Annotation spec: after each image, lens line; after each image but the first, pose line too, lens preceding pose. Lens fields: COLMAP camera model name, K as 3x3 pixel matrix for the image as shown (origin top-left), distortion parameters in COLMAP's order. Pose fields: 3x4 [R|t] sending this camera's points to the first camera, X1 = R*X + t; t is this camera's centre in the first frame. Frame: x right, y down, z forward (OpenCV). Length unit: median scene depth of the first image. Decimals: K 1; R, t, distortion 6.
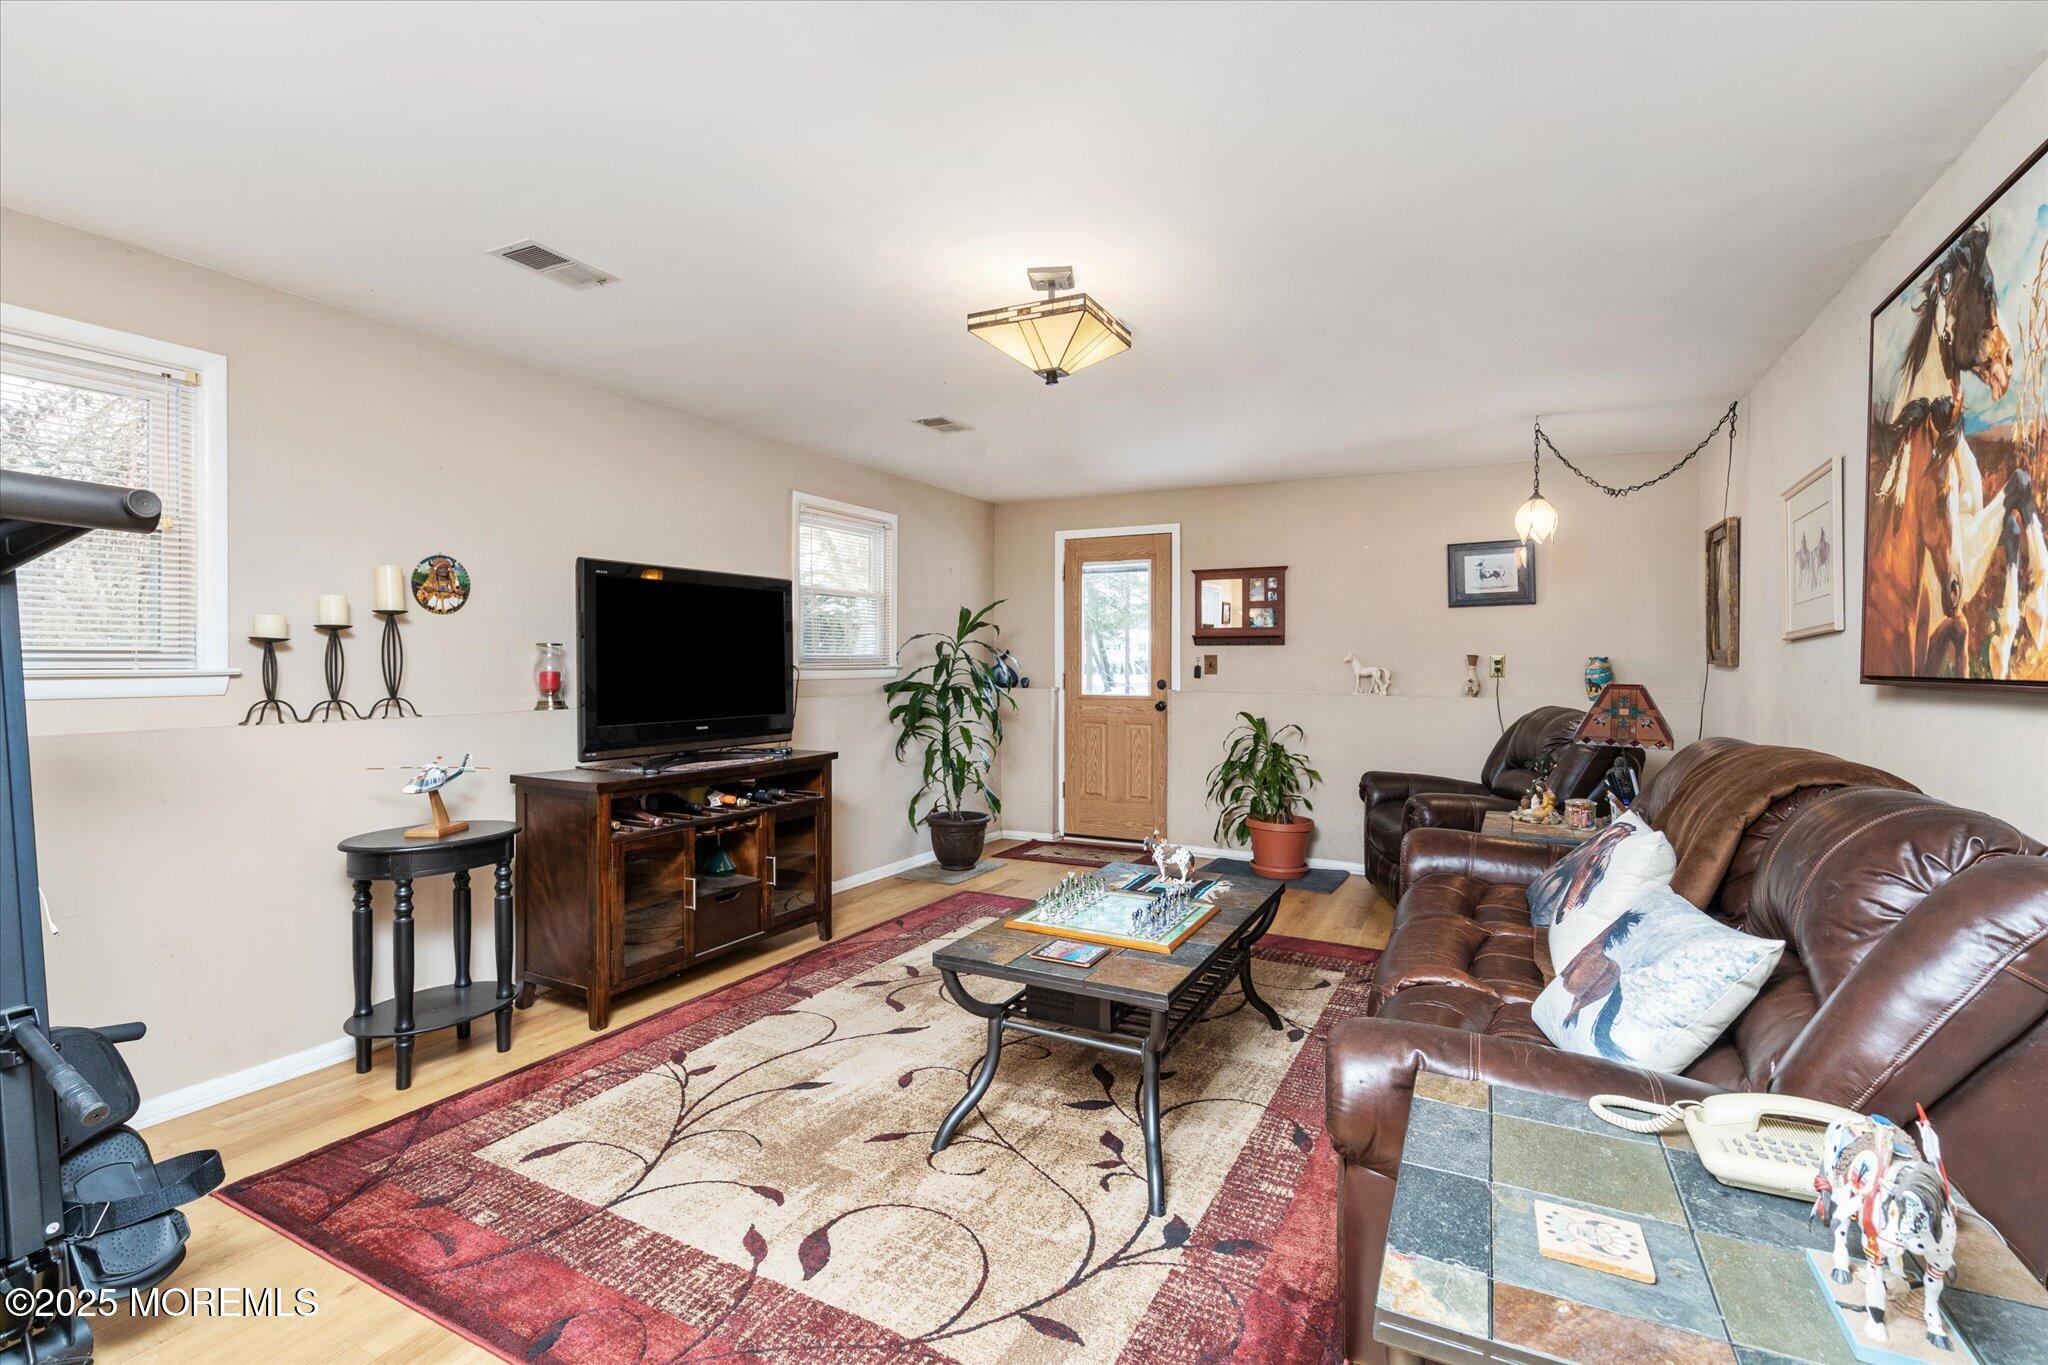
lens RADIAL K [[955.9, 0, 1001.6], [0, 955.9, 656.4], [0, 0, 1]] dist [0.001398, 0.000018]
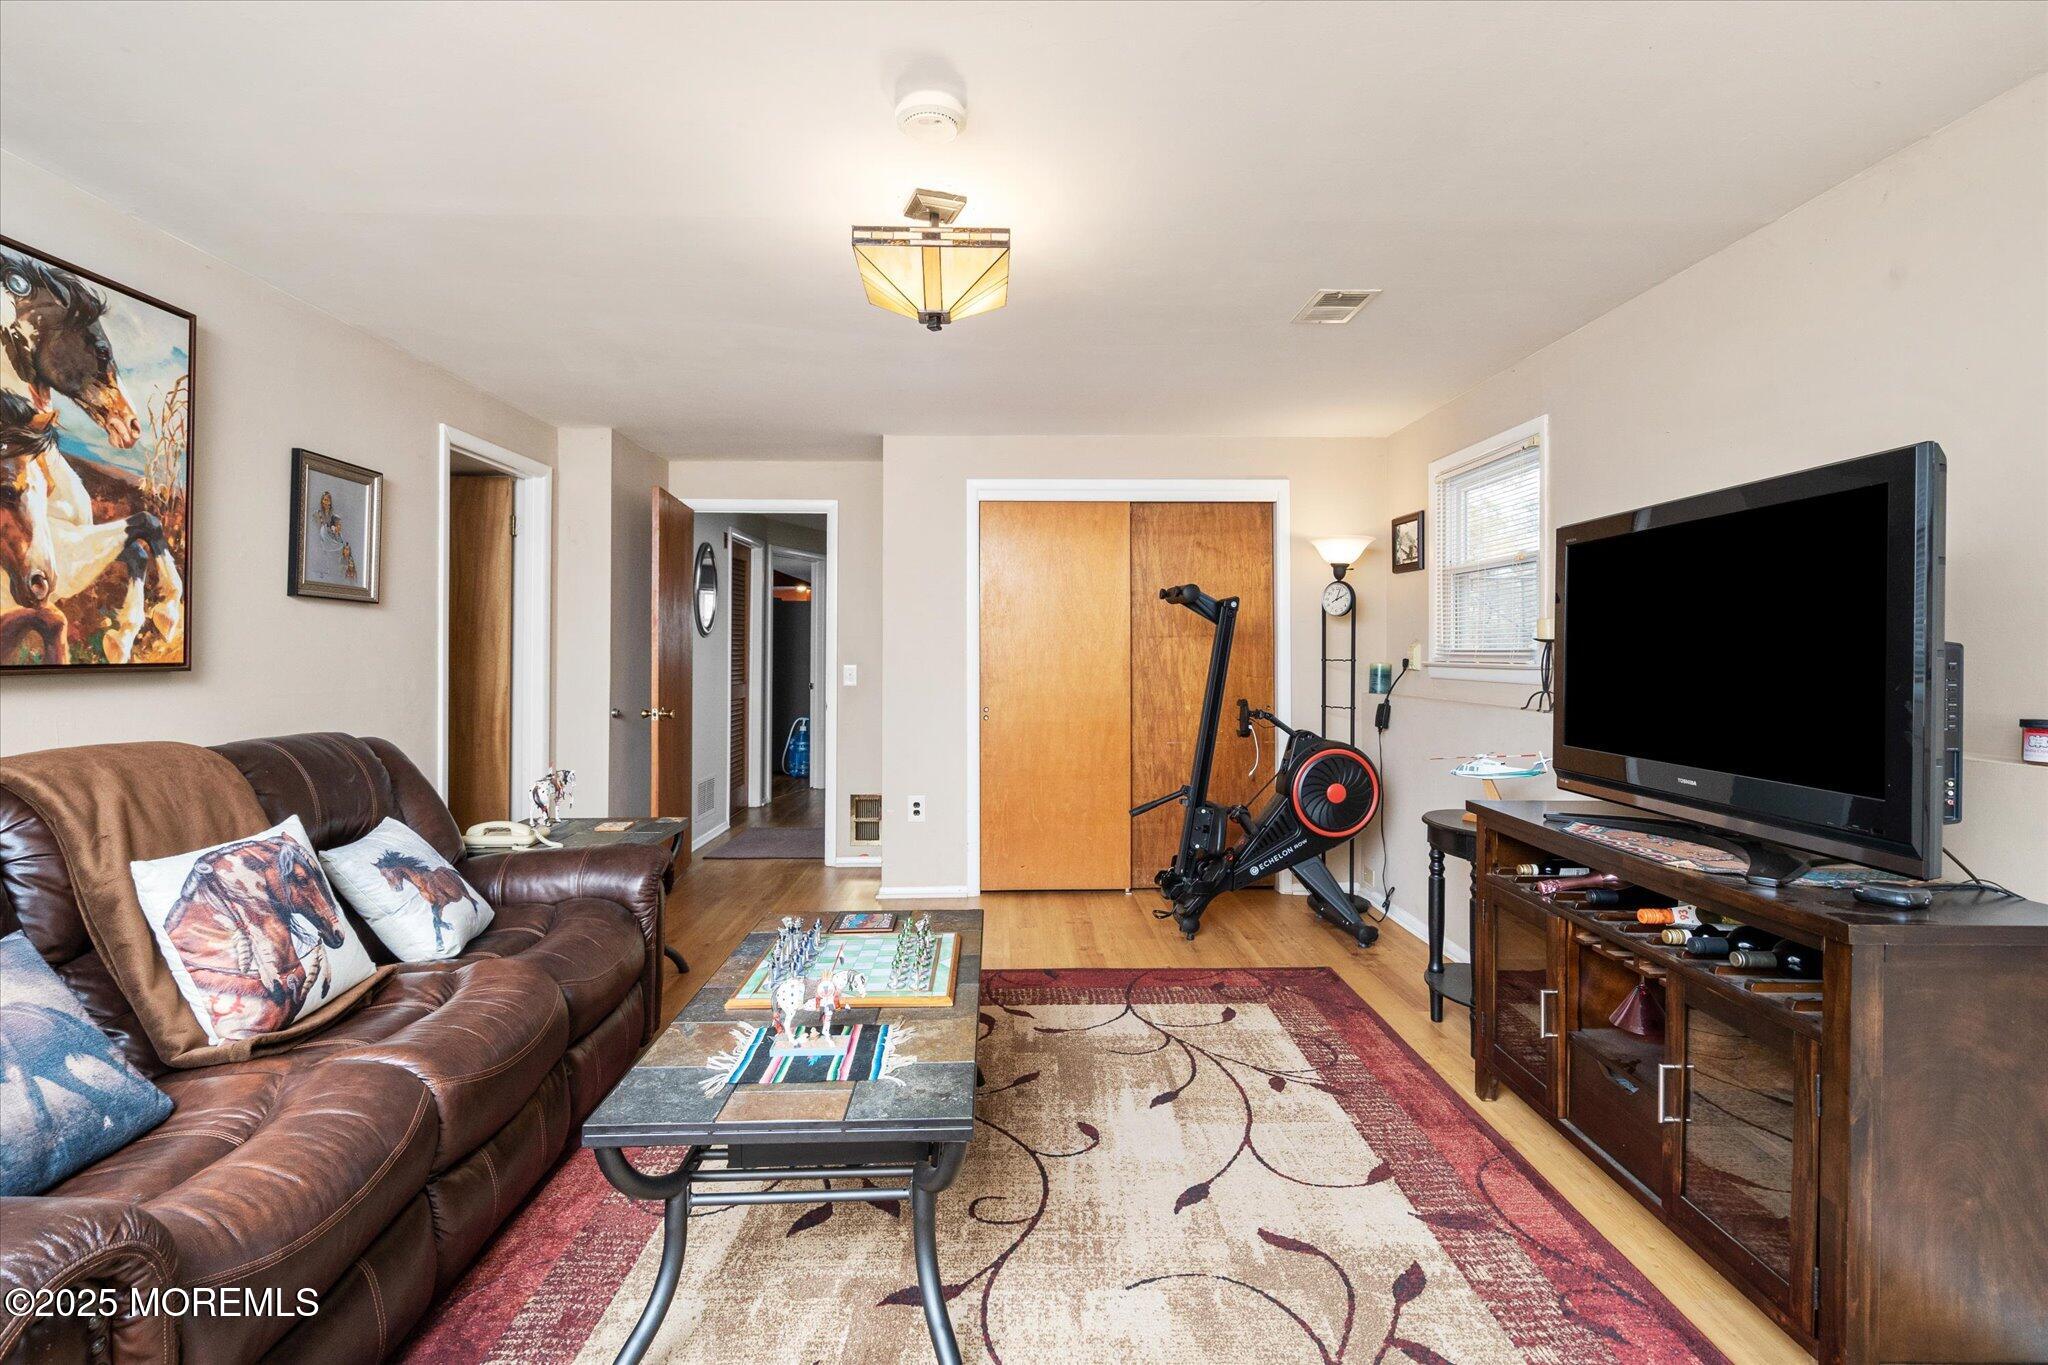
lens RADIAL K [[955.9, 0, 1001.6], [0, 955.9, 656.4], [0, 0, 1]] dist [0.001398, 0.000018]
pose [[-0.876939, -0.001966, -0.480598, 0.479351], [-0.002550, 0.999997, 0.000563, 0.008136], [0.480596, 0.001719, -0.876941, 2.107982]]
